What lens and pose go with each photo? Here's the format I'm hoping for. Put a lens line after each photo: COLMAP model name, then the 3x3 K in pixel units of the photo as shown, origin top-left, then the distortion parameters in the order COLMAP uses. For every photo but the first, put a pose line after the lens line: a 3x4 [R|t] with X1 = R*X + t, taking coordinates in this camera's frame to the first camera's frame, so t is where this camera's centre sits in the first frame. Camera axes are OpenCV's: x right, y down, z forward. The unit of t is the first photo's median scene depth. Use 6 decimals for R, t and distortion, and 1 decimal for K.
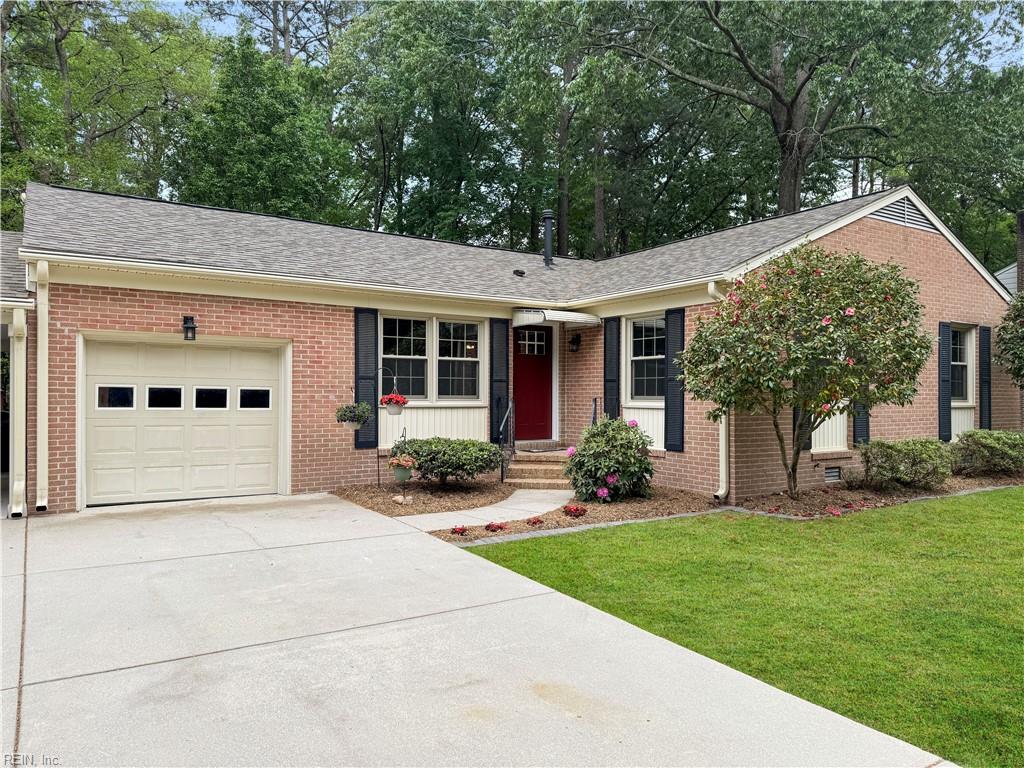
lens RADIAL K [[720.1, 0, 512.0], [0, 720.1, 384.0], [0, 0, 1]] dist [0.144852, -0.231925]
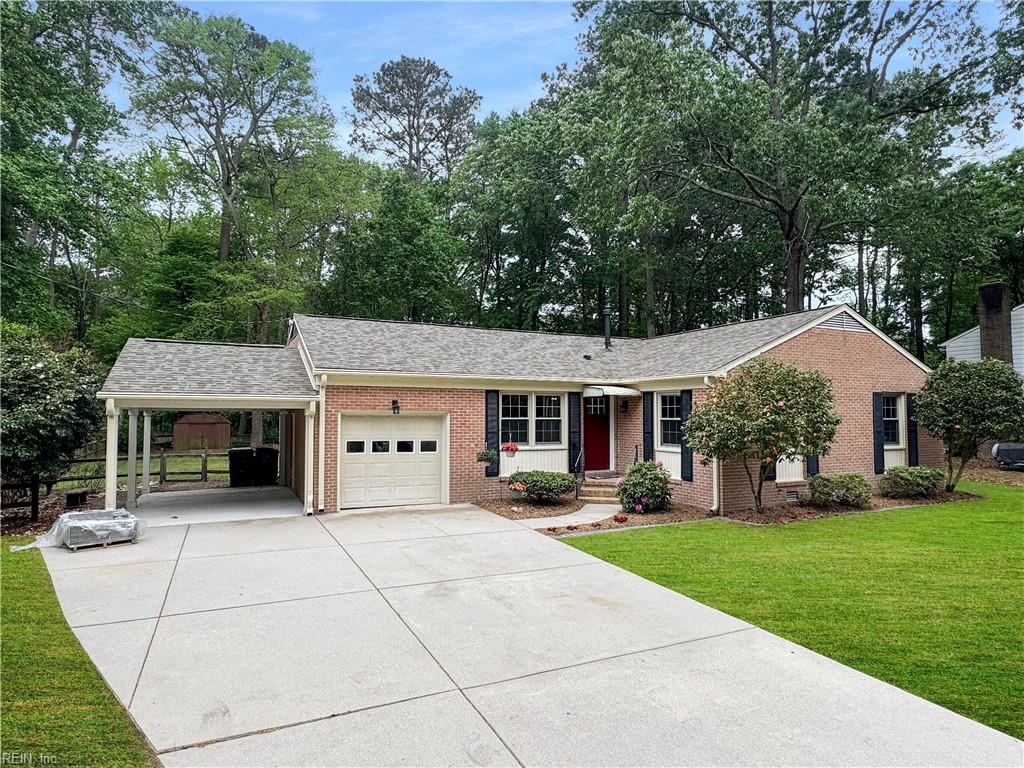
lens RADIAL K [[602.2, 0, 512.0], [0, 602.2, 384.0], [0, 0, 1]] dist [-0.004165, -0.000674]
pose [[0.992653, -0.006823, -0.120807, 0.006520], [0.002582, 0.999376, -0.035232, -0.069916], [0.120972, 0.034661, 0.992051, -0.336449]]
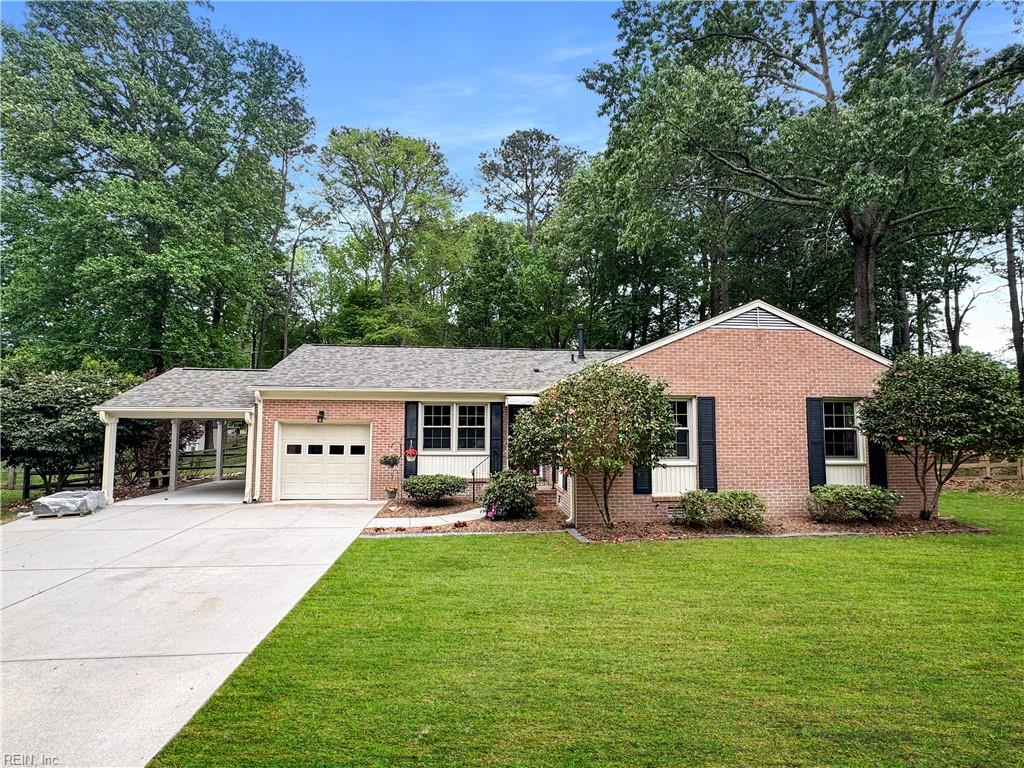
lens RADIAL K [[498.2, 0, 512.0], [0, 498.2, 384.0], [0, 0, 1]] dist [-0.002603, 0.000078]
pose [[0.887196, -0.036222, -0.459969, 0.611935], [0.006566, 0.997804, -0.065911, -0.063010], [0.461346, 0.055456, 0.885486, -0.009534]]
